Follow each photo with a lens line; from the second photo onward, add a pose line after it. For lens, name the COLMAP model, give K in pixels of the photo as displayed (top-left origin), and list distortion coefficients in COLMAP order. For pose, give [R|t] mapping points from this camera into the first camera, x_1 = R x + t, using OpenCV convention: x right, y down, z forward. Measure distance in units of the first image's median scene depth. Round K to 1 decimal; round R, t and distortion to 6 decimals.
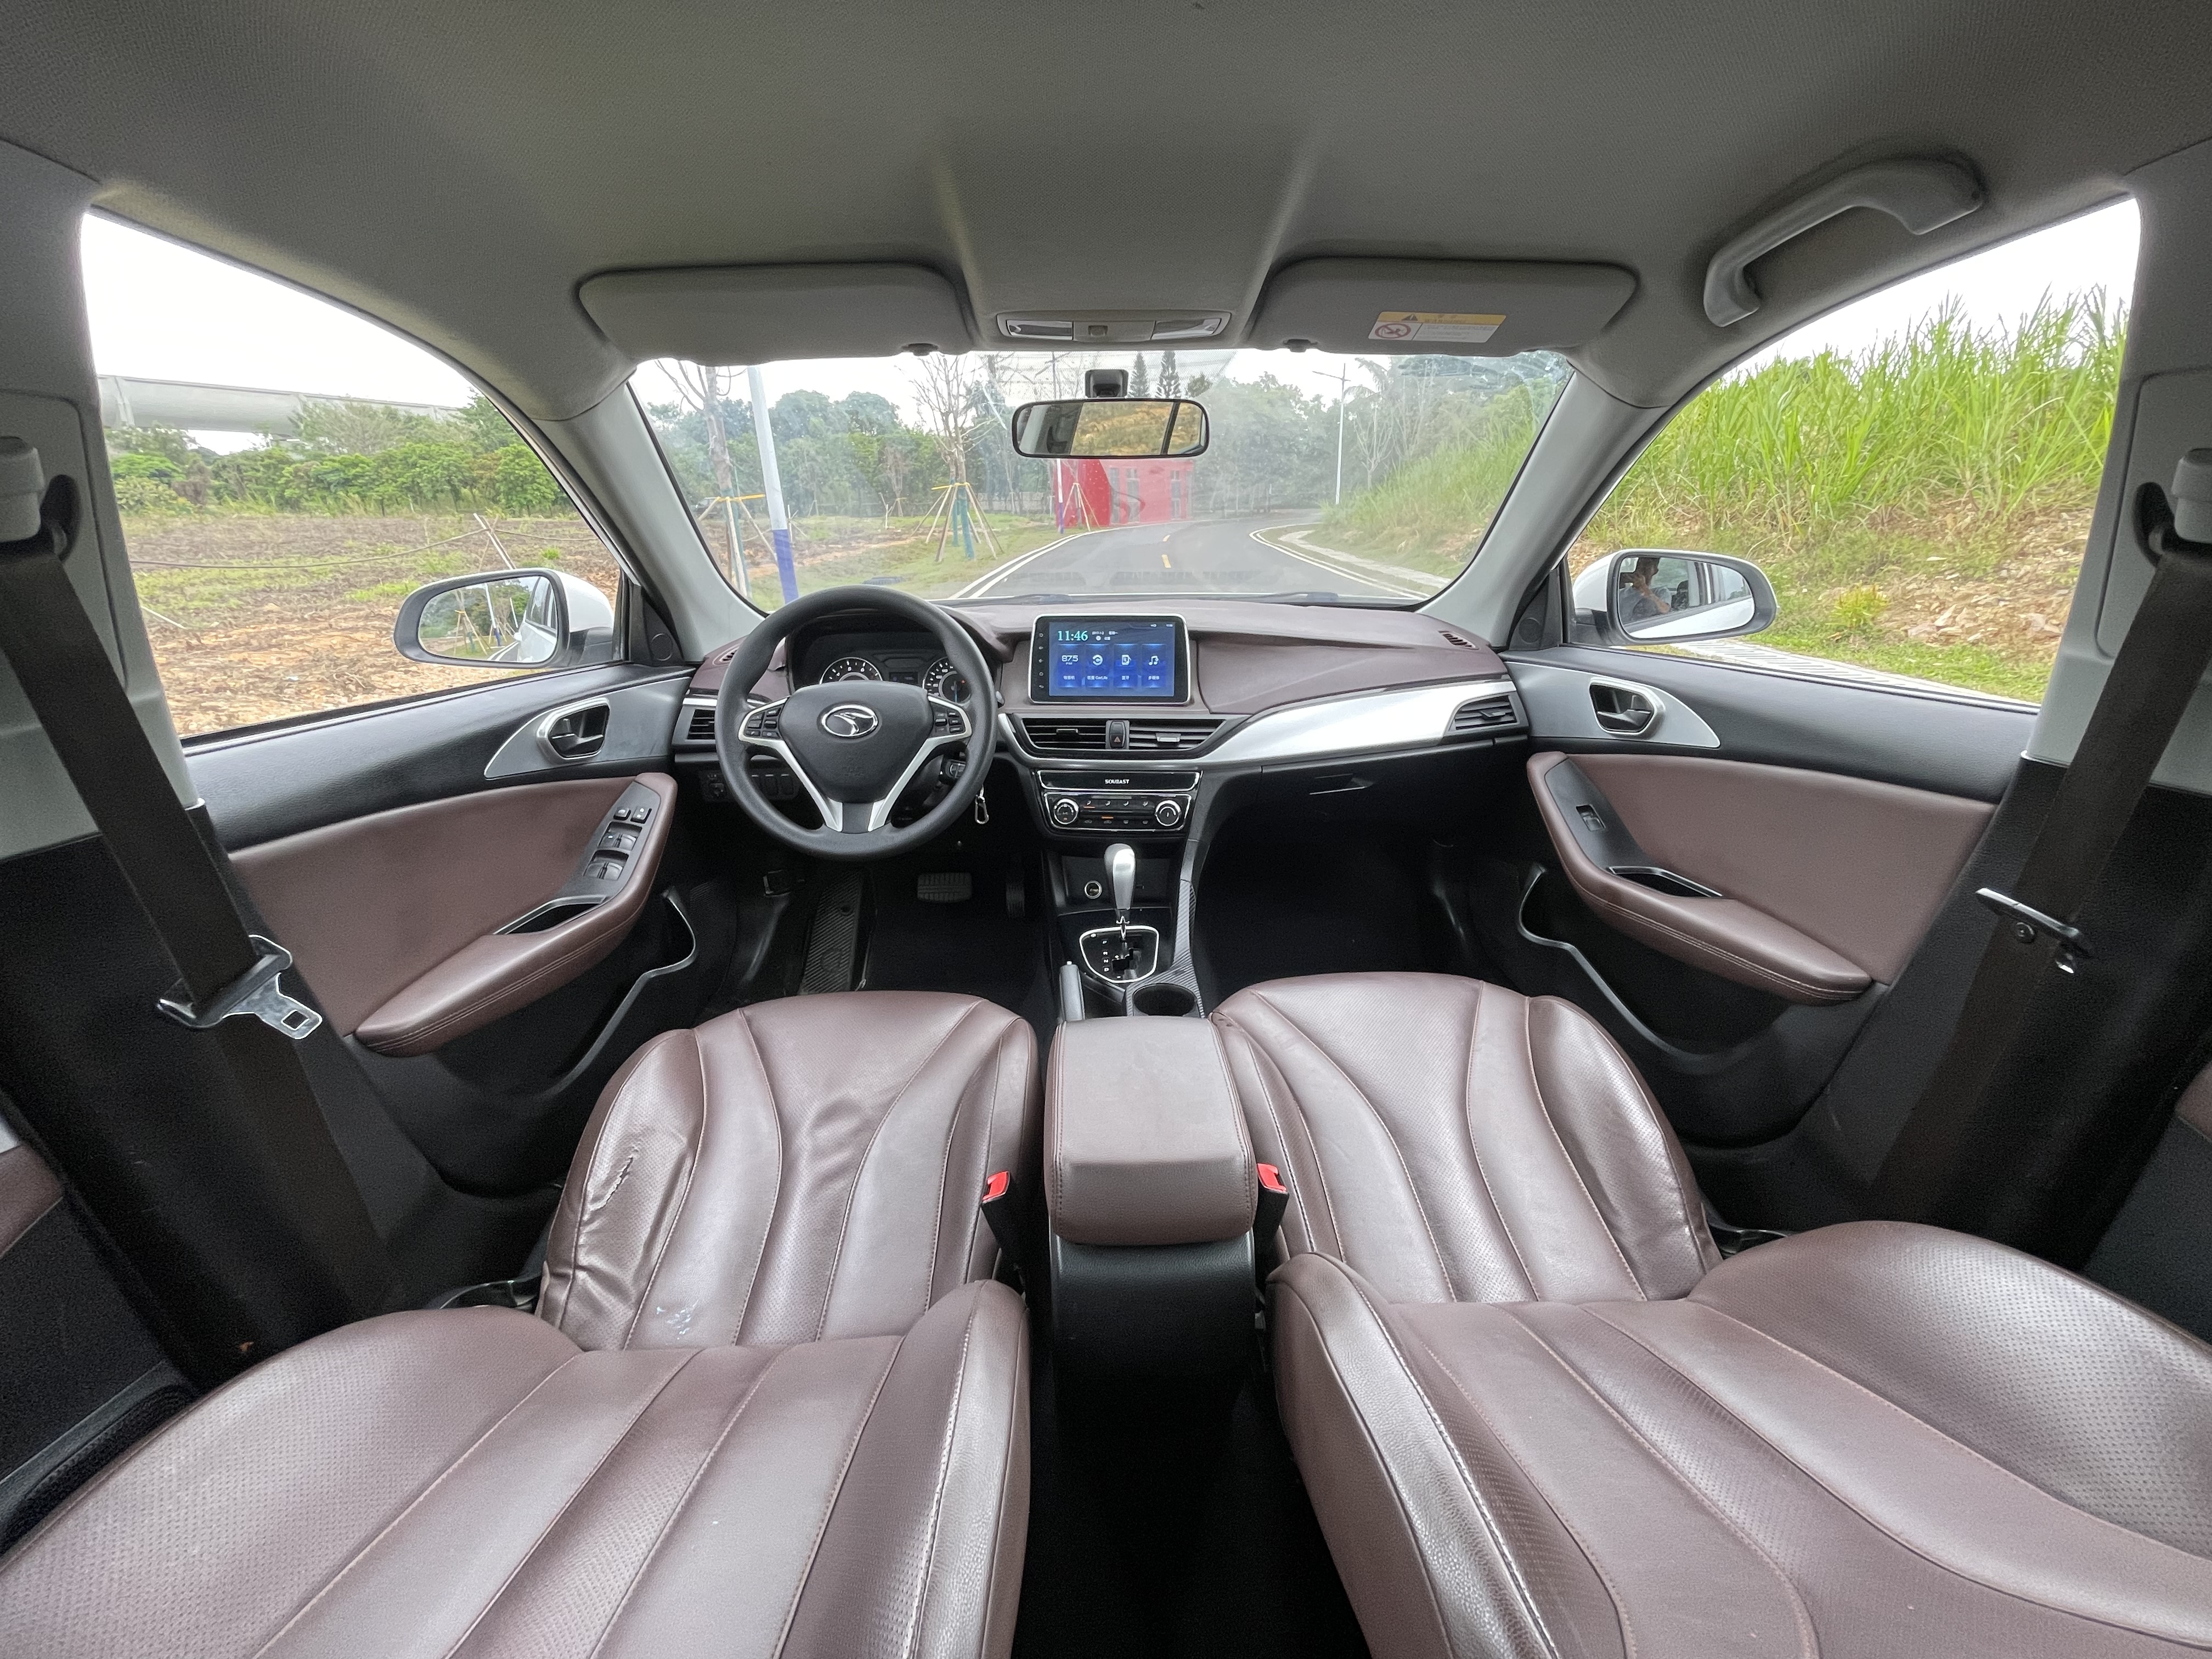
lens RADIAL K [[895.3, 0, 1112.4], [0, 895.3, 816.5], [0, 0, 1]] dist [0.003424, -0.000034]
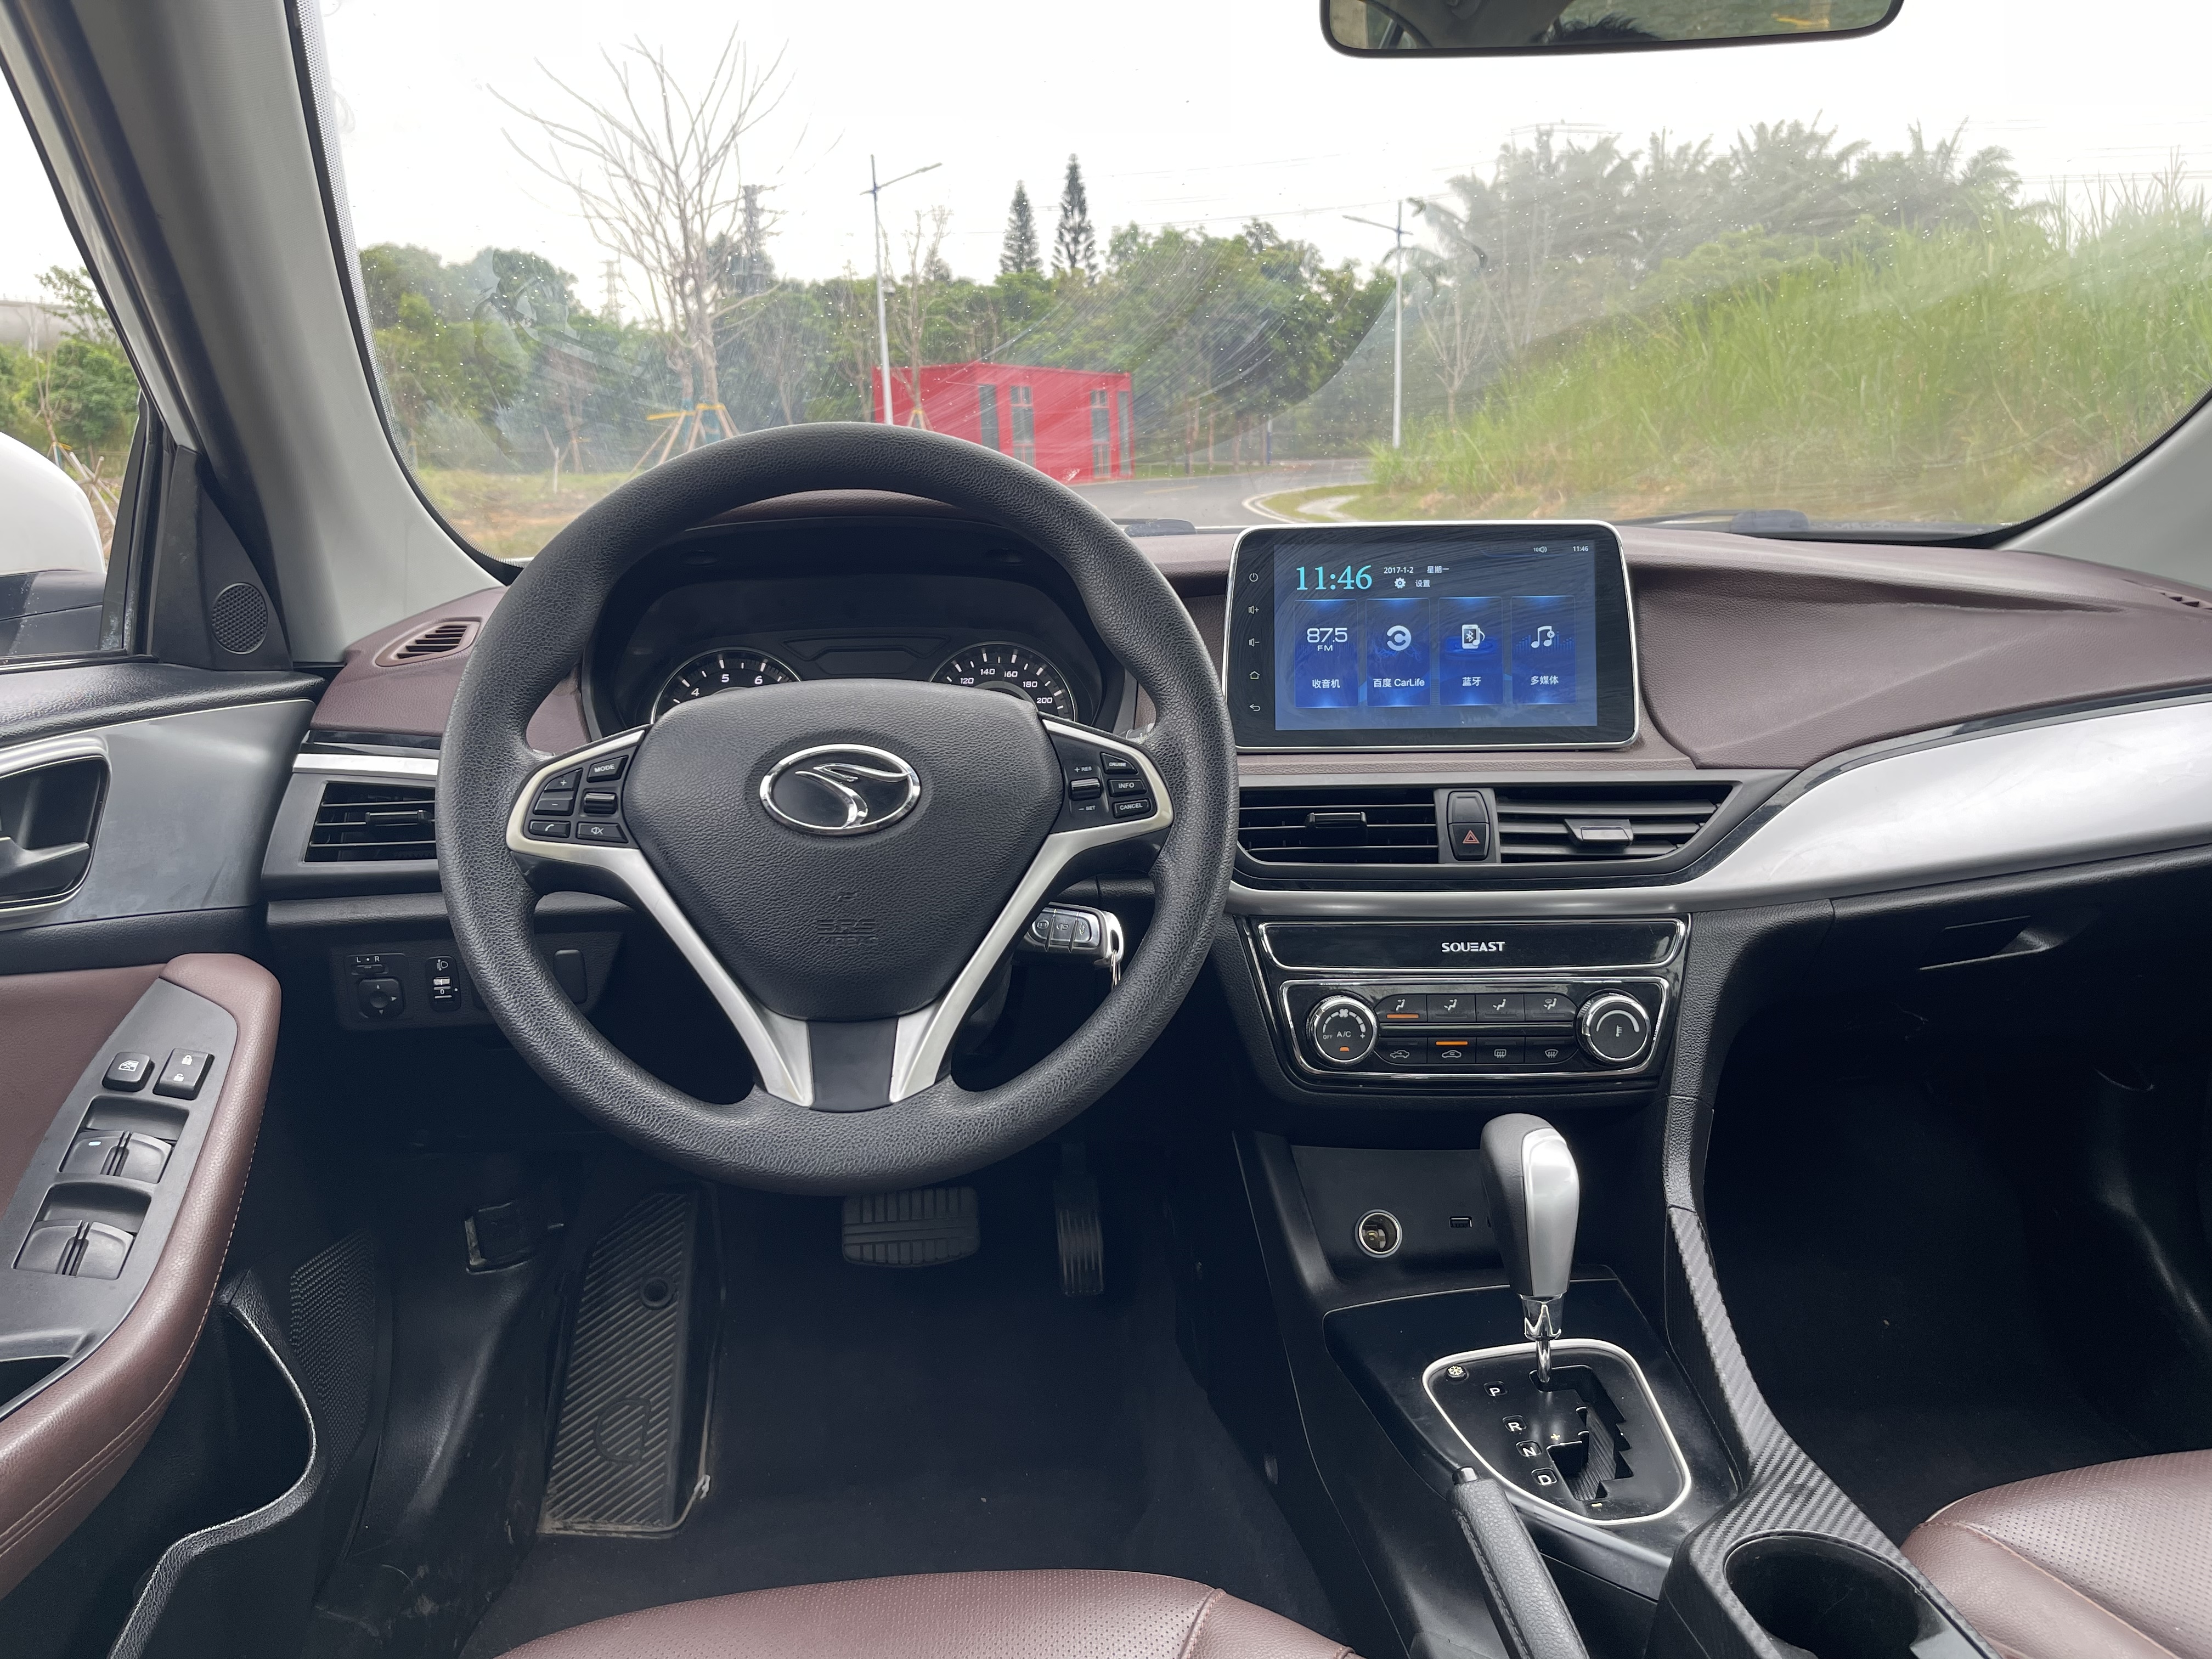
lens RADIAL K [[1694.8, 0, 1106.0], [0, 1694.8, 829.5], [0, 0, 1]] dist [0.040469, -0.057360]
pose [[0.997004, -0.017841, 0.075260, -0.207526], [0.026609, 0.992756, -0.117161, -0.008656], [-0.072625, 0.118813, 0.990257, 0.293610]]
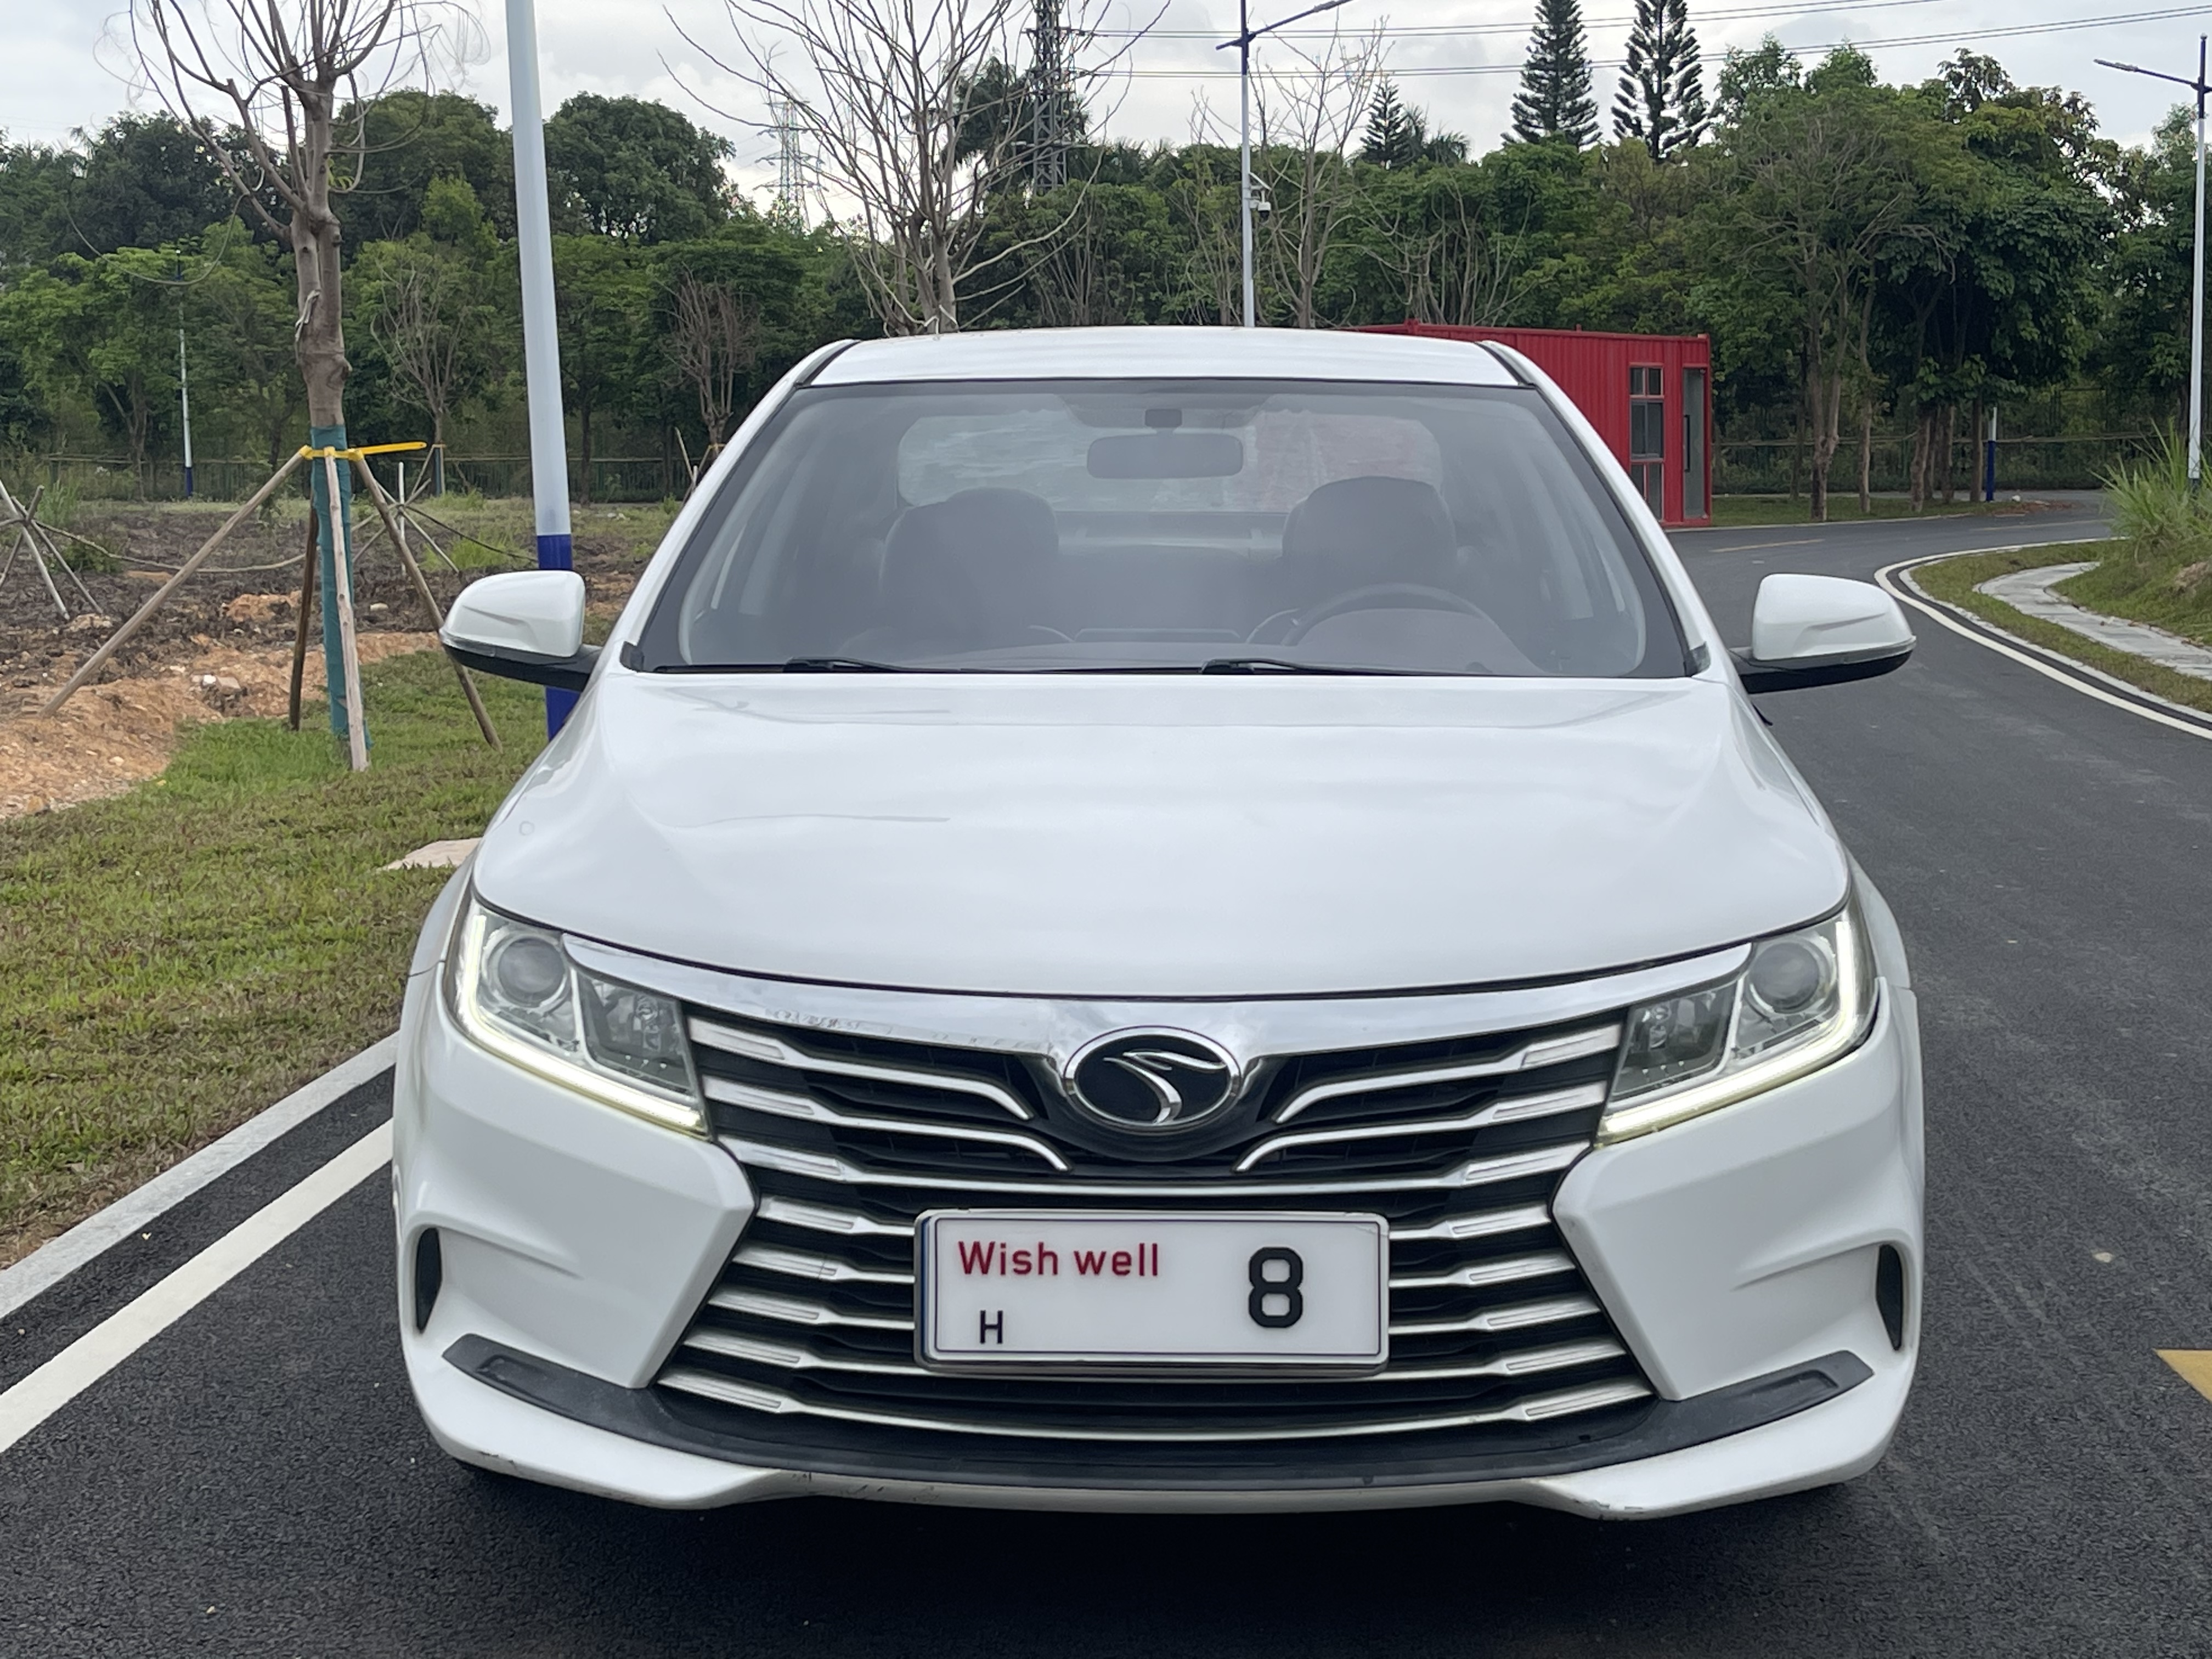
lens RADIAL K [[3443.9, 0, 1109.3], [0, 3443.9, 889.6], [0, 0, 1]] dist [0.175129, -0.666942]
pose [[0.994751, 0.022969, -0.099713, 0.317151], [-0.043573, 0.976799, -0.209680, 0.903537], [0.092584, 0.212924, 0.972672, -2.706013]]
